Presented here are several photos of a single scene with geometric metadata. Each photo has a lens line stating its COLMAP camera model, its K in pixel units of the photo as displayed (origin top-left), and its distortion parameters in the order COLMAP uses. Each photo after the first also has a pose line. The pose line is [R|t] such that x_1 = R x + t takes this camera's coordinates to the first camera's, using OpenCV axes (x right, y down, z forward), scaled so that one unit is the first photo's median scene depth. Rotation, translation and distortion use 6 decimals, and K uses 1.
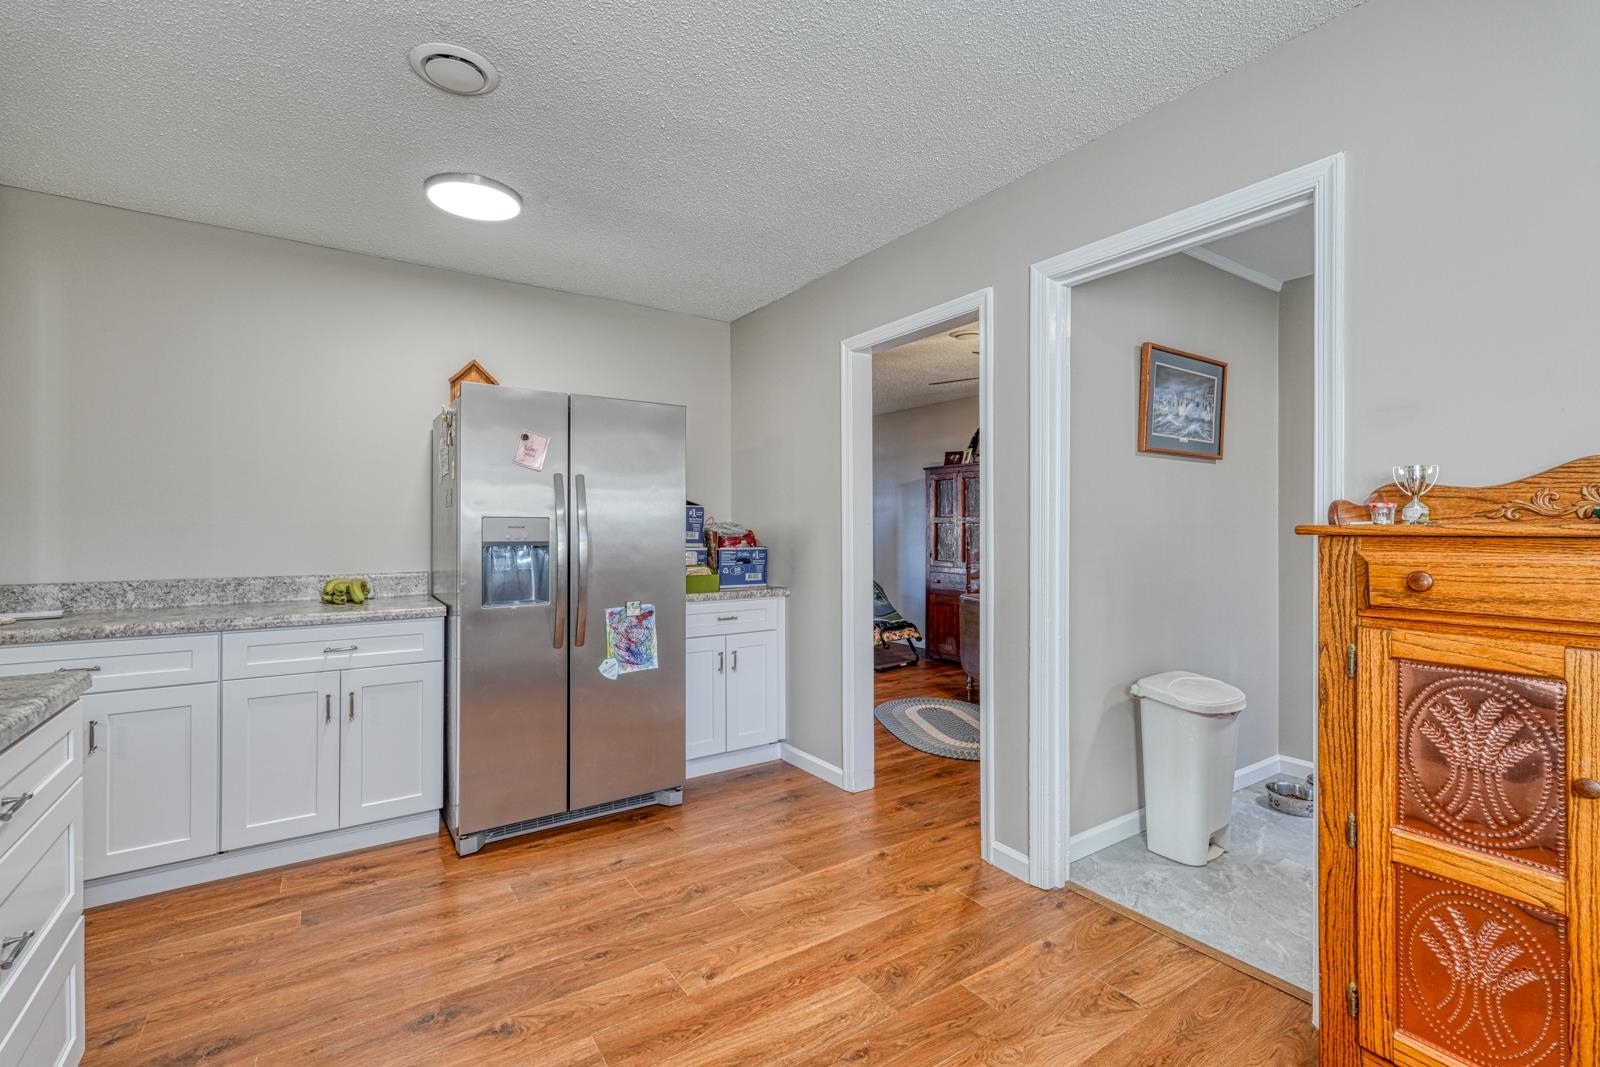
lens RADIAL K [[702.9, 0, 791.9], [0, 702.9, 528.2], [0, 0, 1]] dist [0.000955, 0.000762]
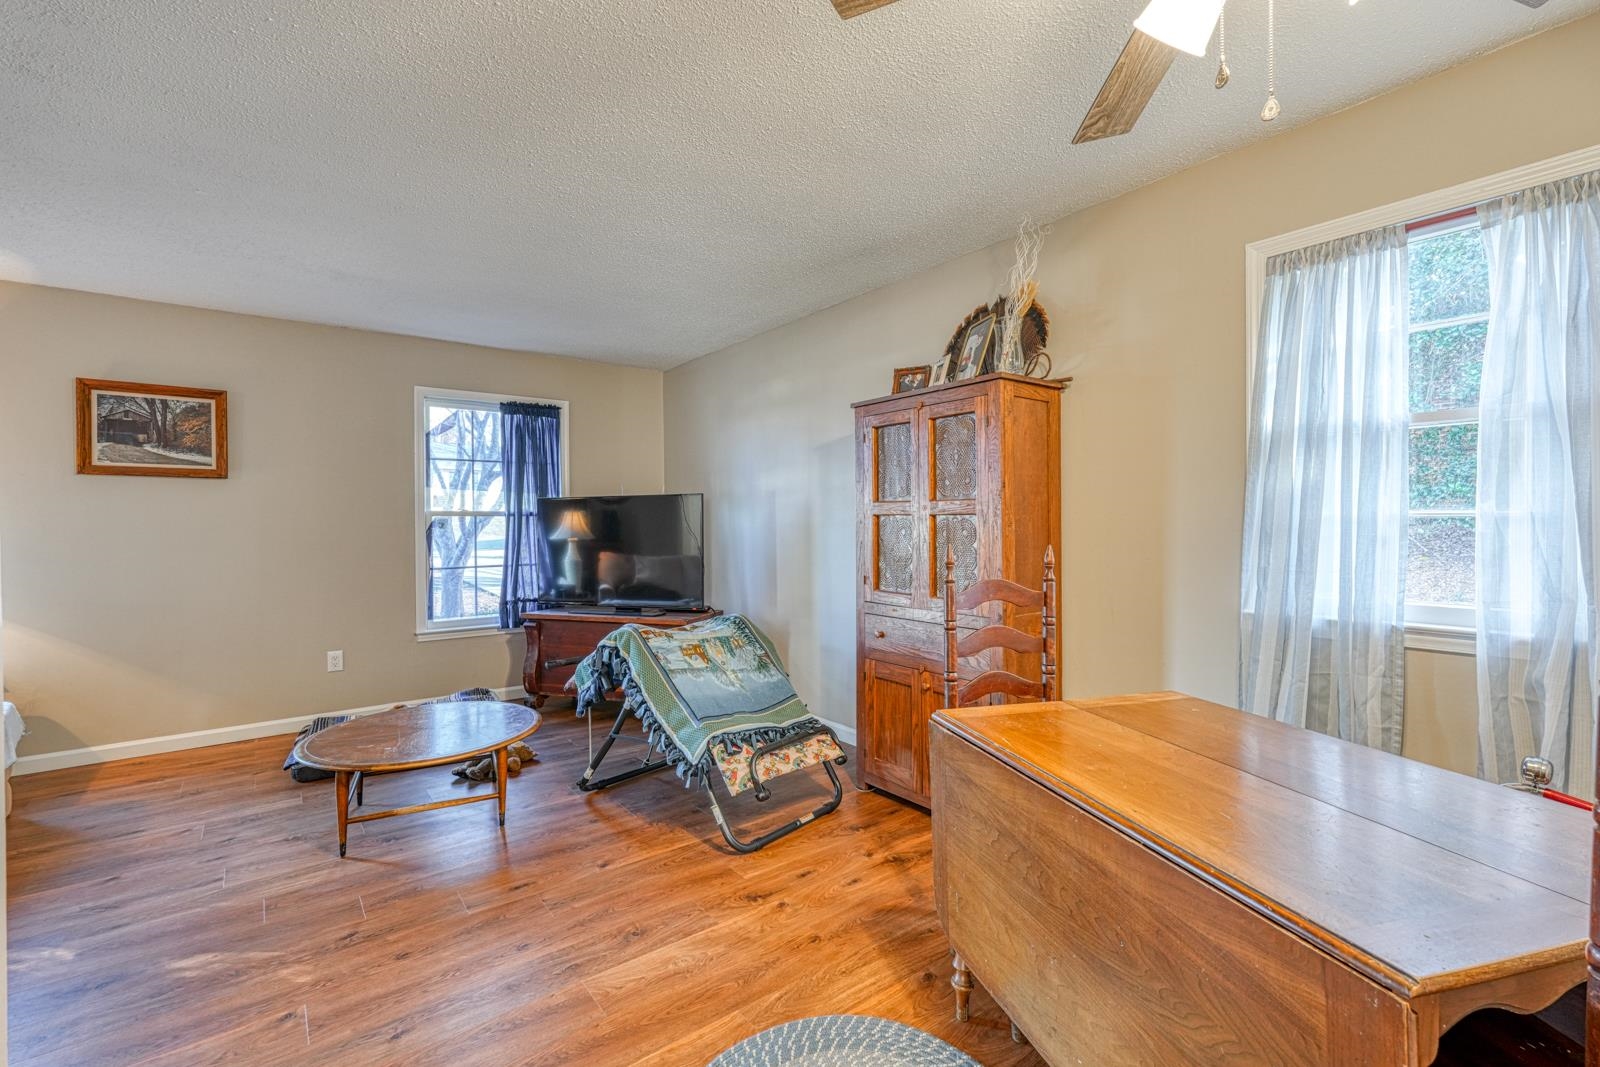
lens RADIAL K [[702.9, 0, 804.5], [0, 702.9, 530.9], [0, 0, 1]] dist [0.000955, 0.000762]
pose [[0.997054, -0.003698, 0.076614, 0.016769], [0.004314, 0.999960, -0.007886, 0.001109], [-0.076582, 0.008193, 0.997030, 0.073480]]
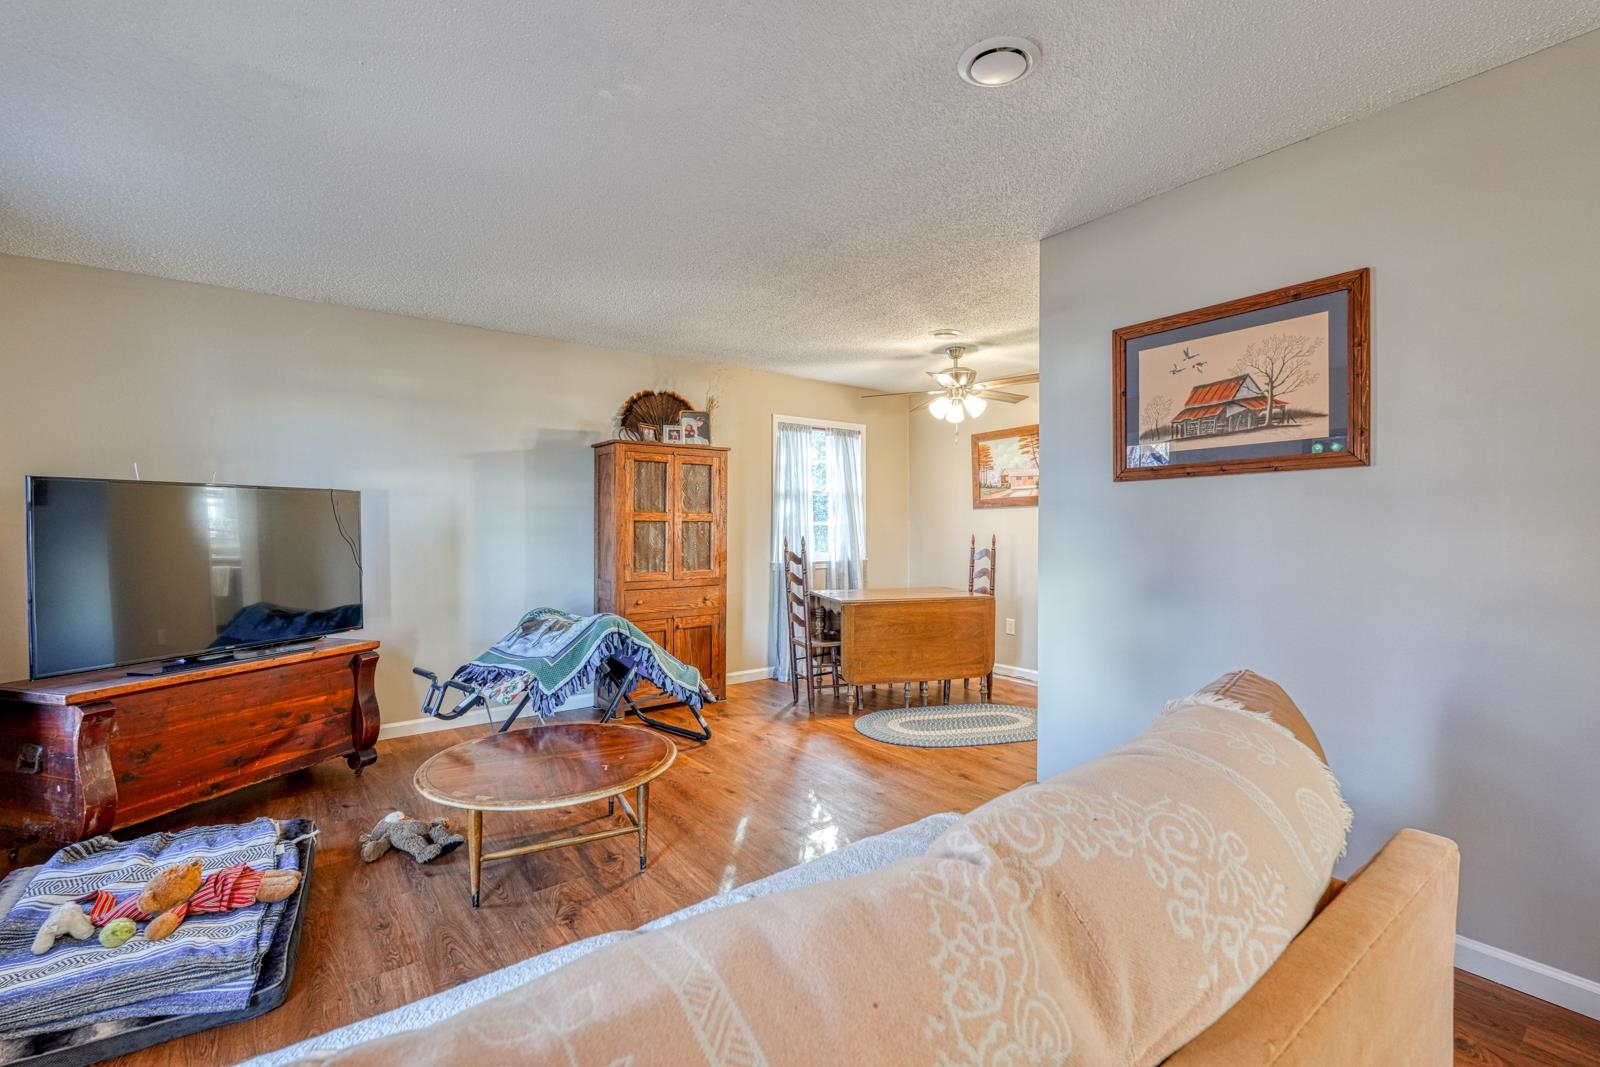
lens RADIAL K [[702.9, 0, 808.0], [0, 702.9, 532.8], [0, 0, 1]] dist [0.000955, 0.000762]
pose [[-0.070531, -0.007969, 0.997478, -0.072940], [0.019947, 0.999757, 0.009398, 0.000289], [-0.997310, 0.020560, -0.070355, 0.124671]]
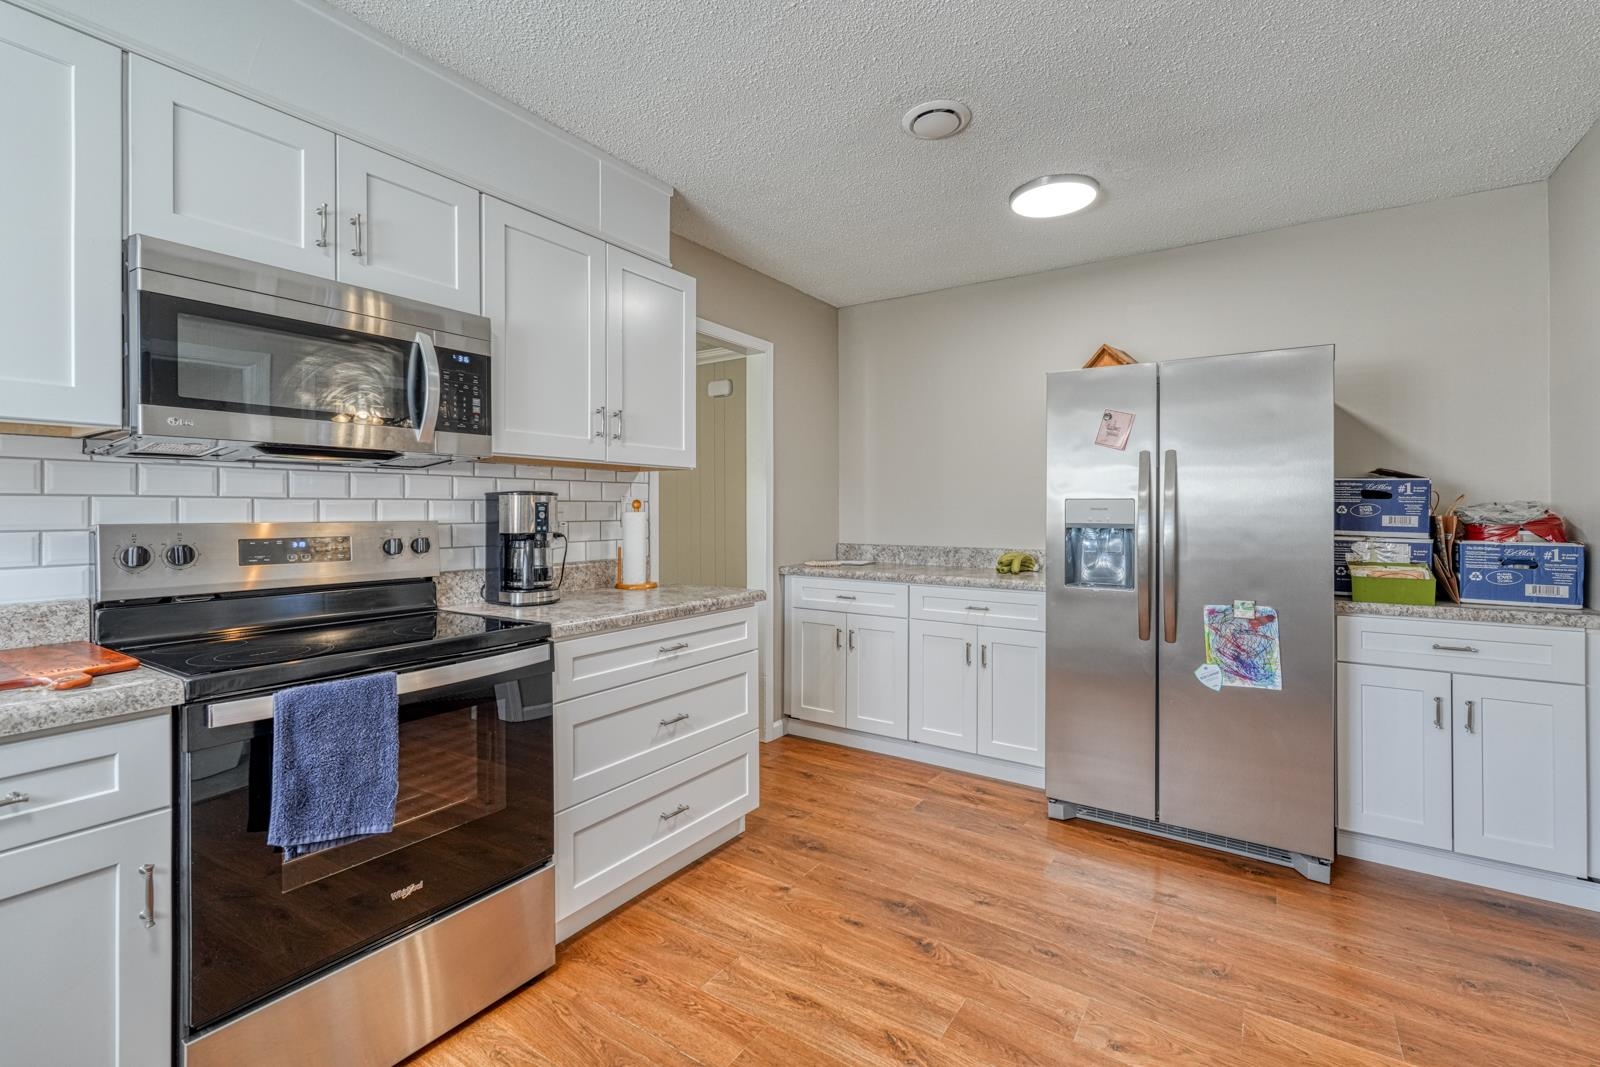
lens RADIAL K [[702.9, 0, 799.0], [0, 702.9, 511.3], [0, 0, 1]] dist [0.000955, 0.000762]
pose [[0.378673, 0.002763, -0.925526, 0.384581], [-0.002595, 0.999995, 0.001923, 0.000976], [0.925527, 0.001673, 0.378678, 0.250702]]
